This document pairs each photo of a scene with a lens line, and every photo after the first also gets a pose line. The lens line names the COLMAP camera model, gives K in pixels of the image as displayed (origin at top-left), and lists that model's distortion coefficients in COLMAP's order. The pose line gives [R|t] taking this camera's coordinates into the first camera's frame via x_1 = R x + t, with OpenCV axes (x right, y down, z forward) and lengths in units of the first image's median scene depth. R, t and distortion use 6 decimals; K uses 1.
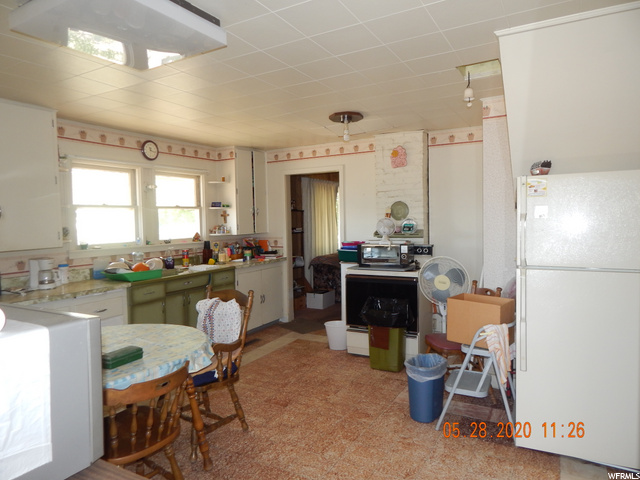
lens RADIAL K [[424.4, 0, 321.3], [0, 424.4, 237.8], [0, 0, 1]] dist [0.003466, -0.000720]
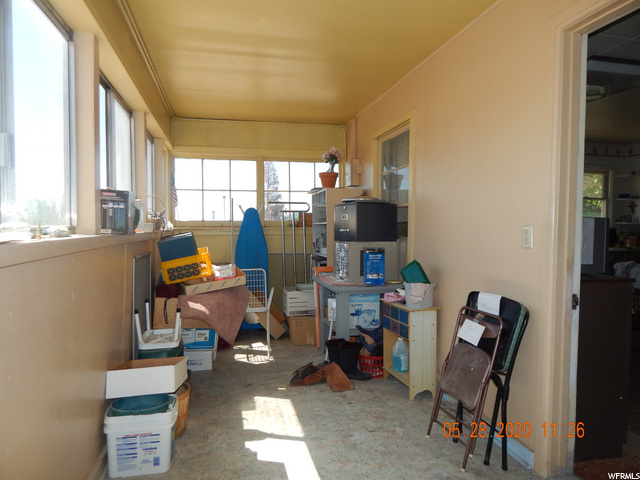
lens RADIAL K [[424.4, 0, 321.3], [0, 424.4, 237.8], [0, 0, 1]] dist [0.003466, -0.000720]
pose [[0.678810, 0.046569, -0.732836, 0.036413], [-0.051301, 0.998556, 0.015936, 0.057452], [0.732520, 0.026777, 0.680218, -0.357054]]
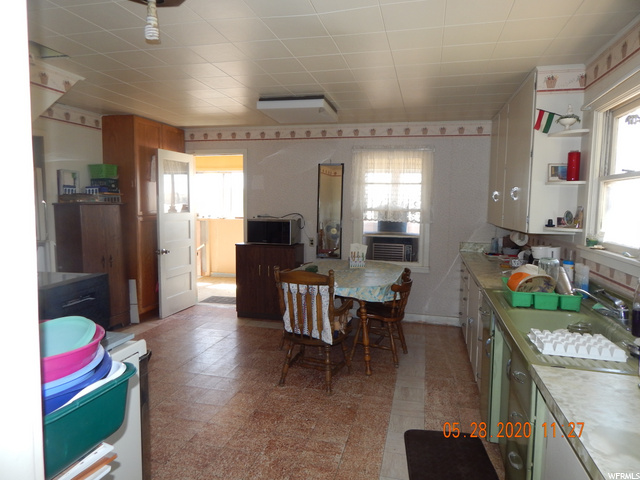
lens RADIAL K [[424.4, 0, 321.3], [0, 424.4, 237.8], [0, 0, 1]] dist [0.003466, -0.000720]
pose [[-0.963937, 0.027352, -0.264720, 0.005692], [-0.008304, 0.991129, 0.132646, -0.055475], [0.265999, 0.130061, -0.955159, 1.224841]]
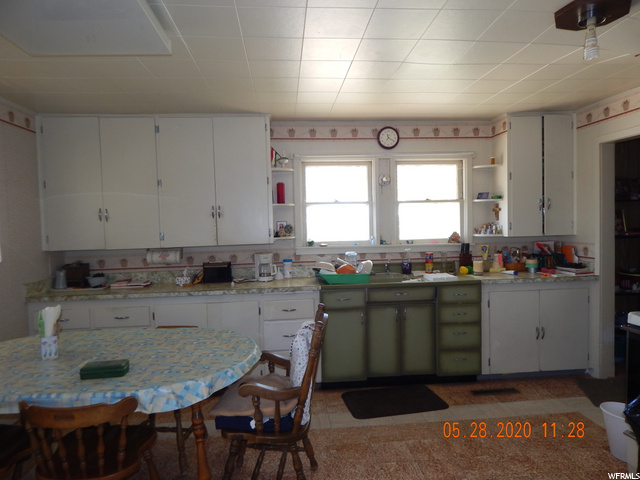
lens RADIAL K [[424.4, 0, 321.3], [0, 424.4, 237.8], [0, 0, 1]] dist [0.003466, -0.000720]
pose [[0.564755, 0.045414, -0.824008, 0.237534], [-0.028135, 0.998964, 0.035774, -0.024236], [0.824779, 0.002980, 0.565448, 0.361131]]
